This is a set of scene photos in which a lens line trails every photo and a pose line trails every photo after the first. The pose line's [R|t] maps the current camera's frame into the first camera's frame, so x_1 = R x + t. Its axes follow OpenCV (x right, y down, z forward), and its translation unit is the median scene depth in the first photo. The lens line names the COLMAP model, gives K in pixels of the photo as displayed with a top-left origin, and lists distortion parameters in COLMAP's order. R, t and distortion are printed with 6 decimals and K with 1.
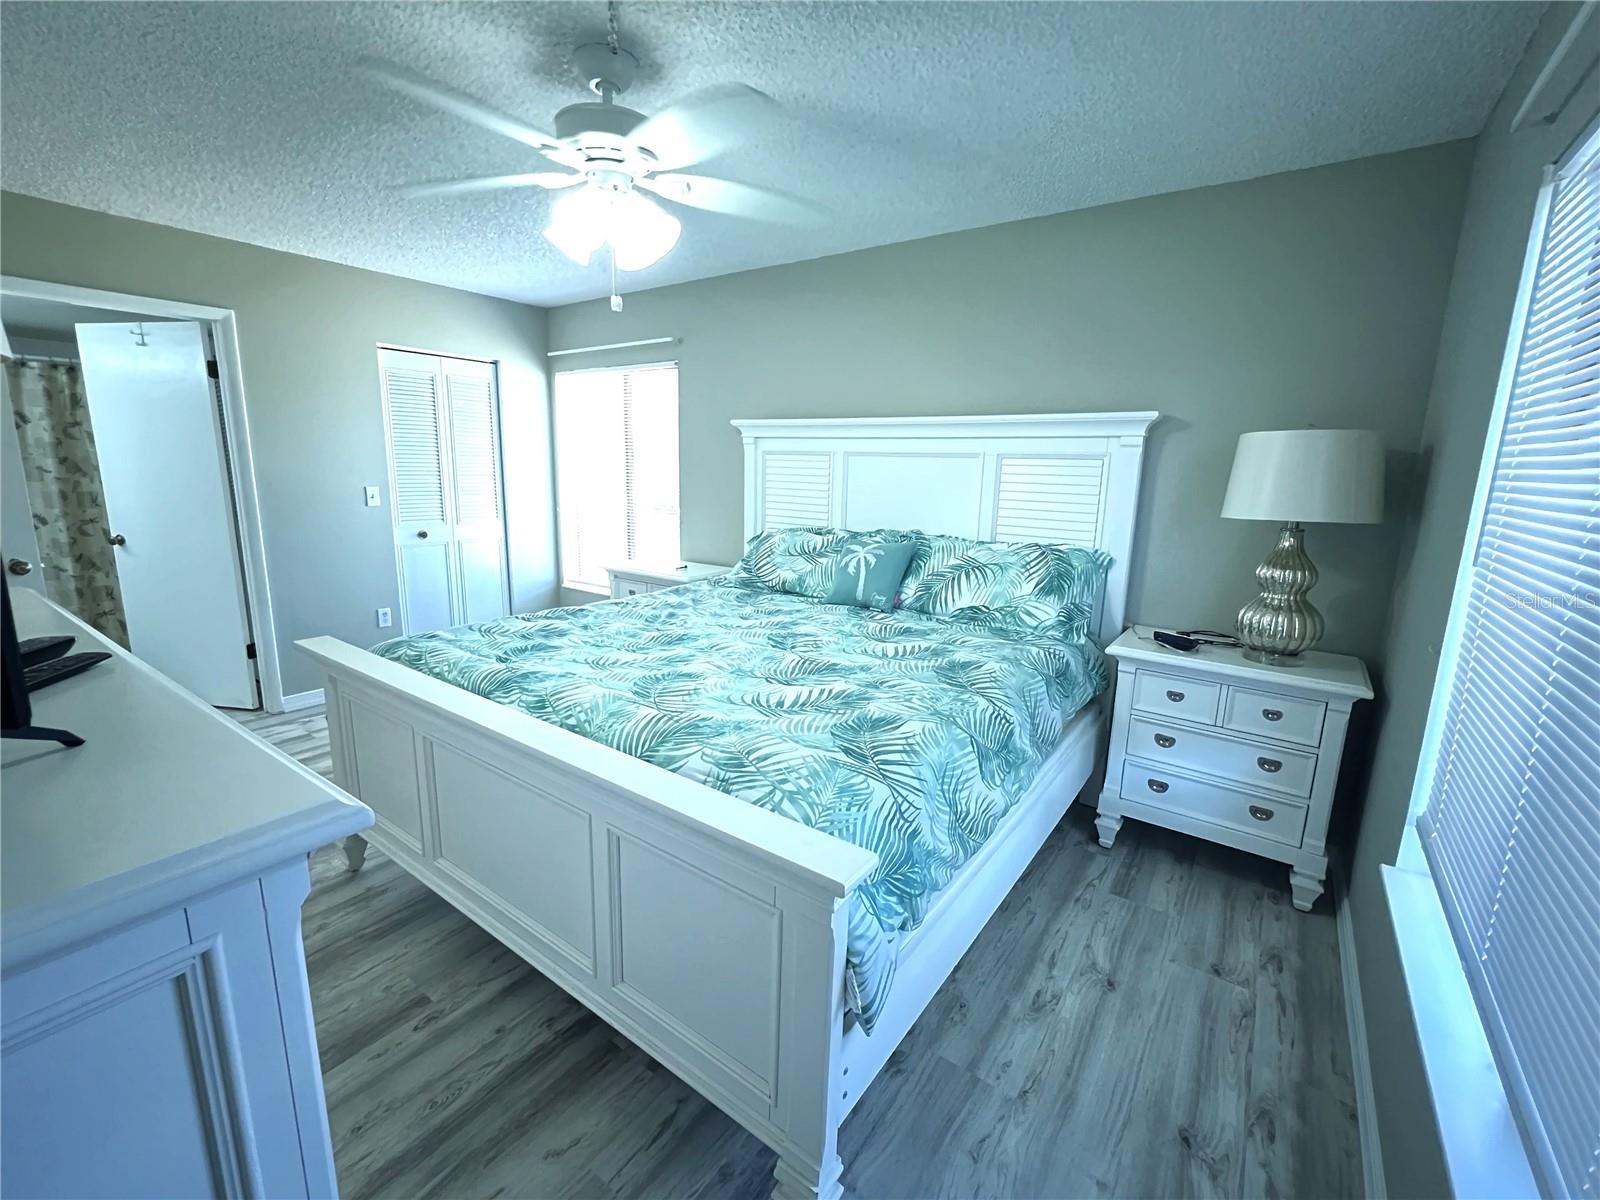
lens RADIAL K [[655.0, 0, 800.0], [0, 655.0, 600.0], [0, 0, 1]] dist [0.002558, -0.000224]
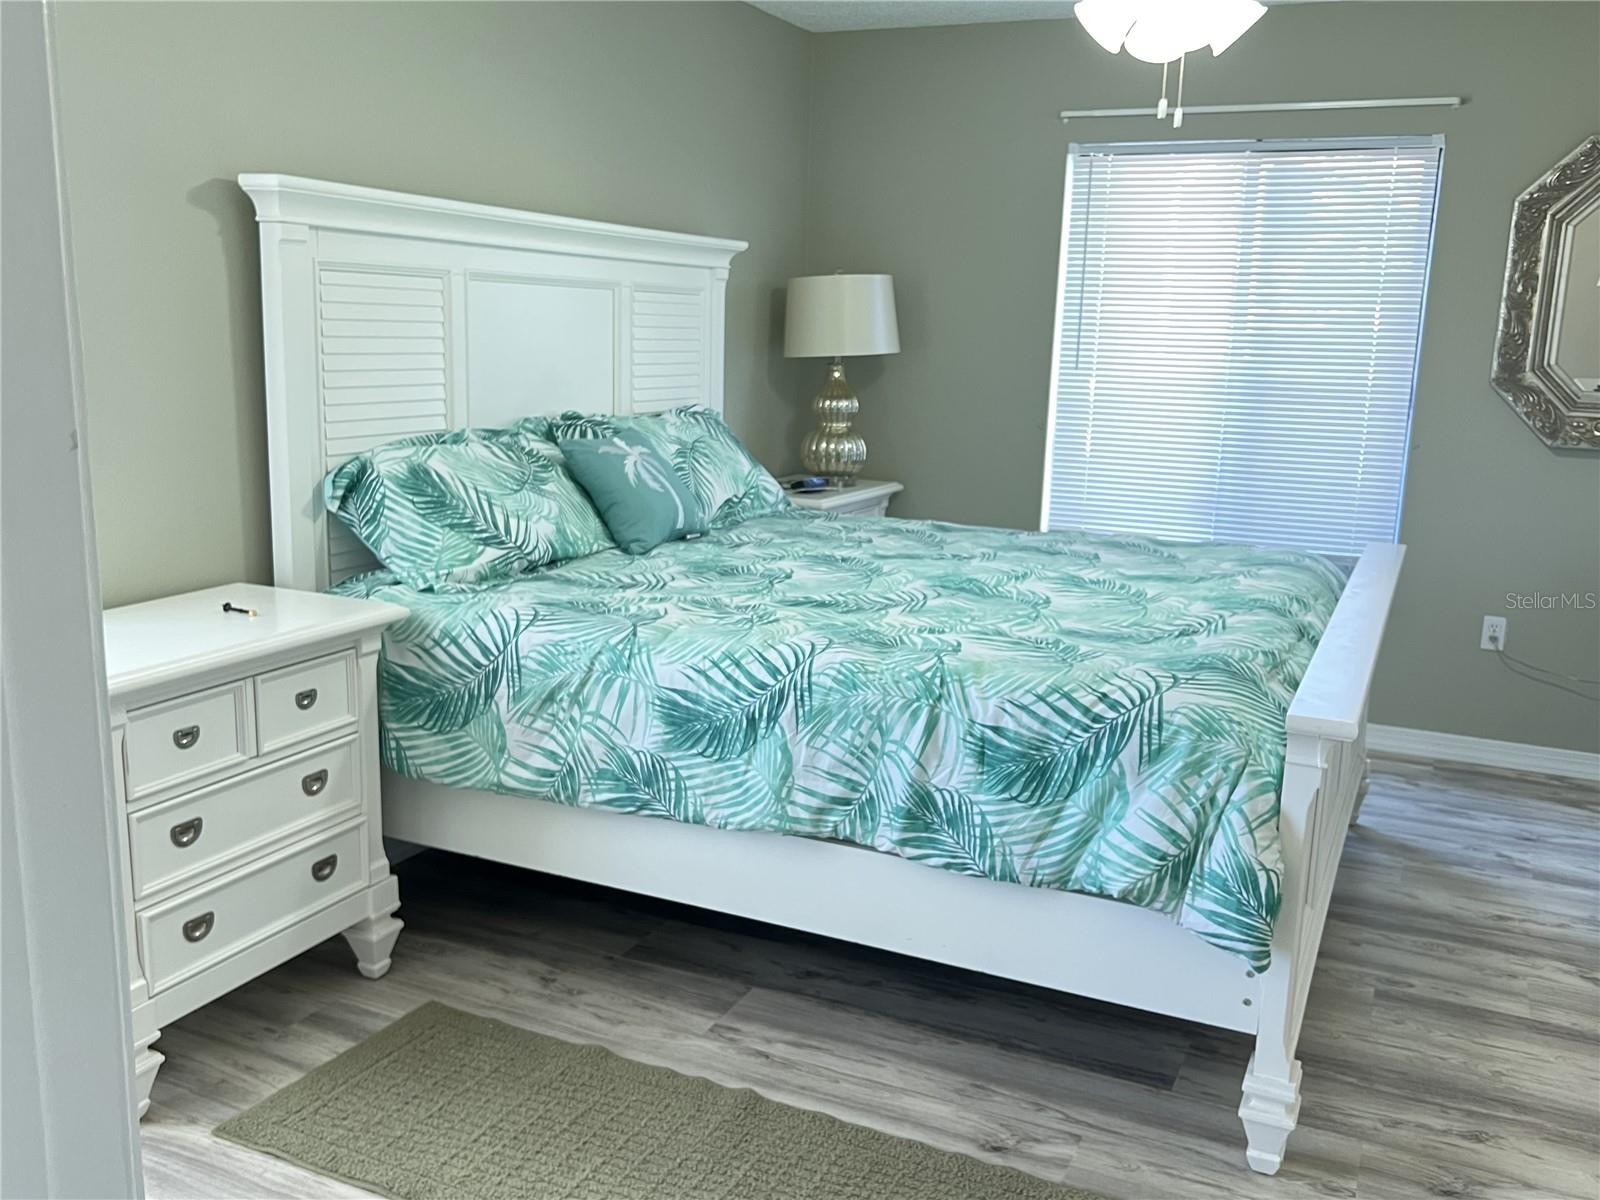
lens RADIAL K [[1337.1, 0, 800.0], [0, 1337.1, 600.0], [0, 0, 1]] dist [0.121841, -0.184374]
pose [[-0.161734, -0.229831, 0.959698, -1.307605], [0.163742, 0.952771, 0.255767, -0.271494], [-0.973155, 0.198510, -0.116463, 1.196654]]
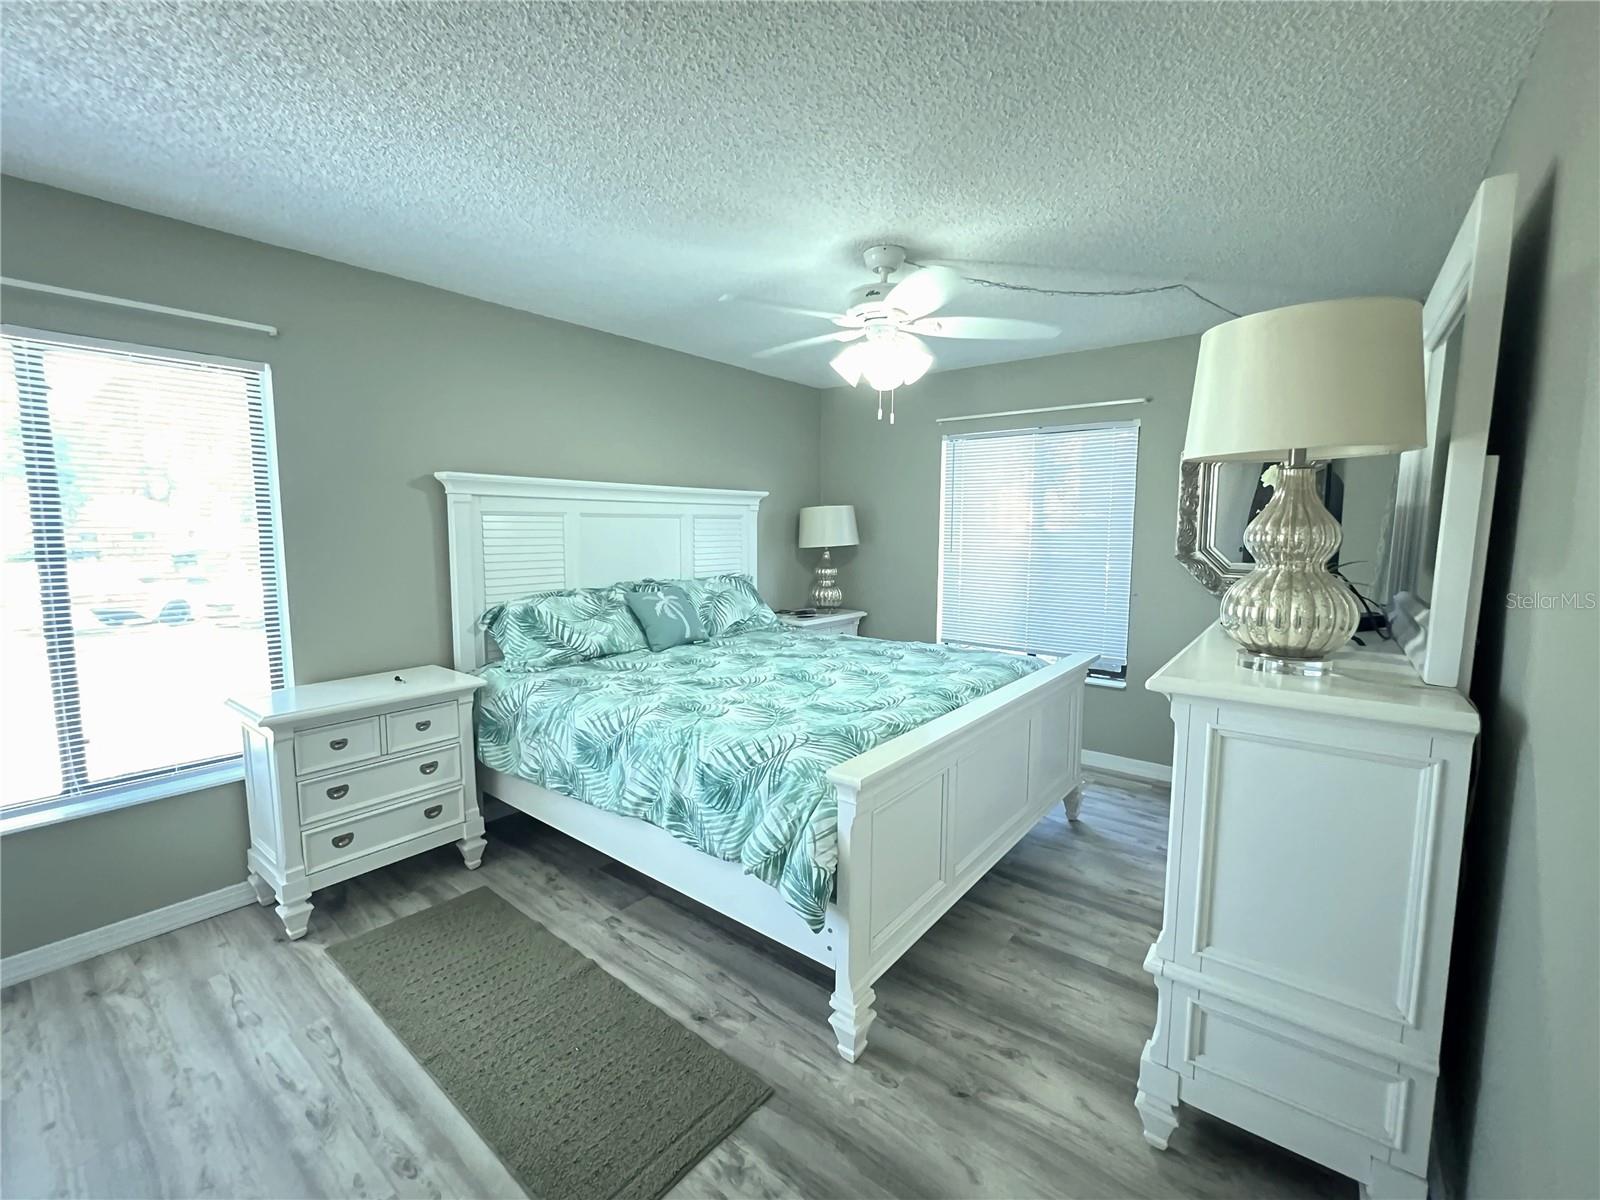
lens RADIAL K [[655.0, 0, 800.0], [0, 655.0, 600.0], [0, 0, 1]] dist [0.002558, -0.000224]
pose [[0.070965, -0.137729, 0.987924, -1.198336], [0.197117, 0.972826, 0.121465, -0.193811], [-0.977808, 0.186117, 0.096185, 0.769777]]
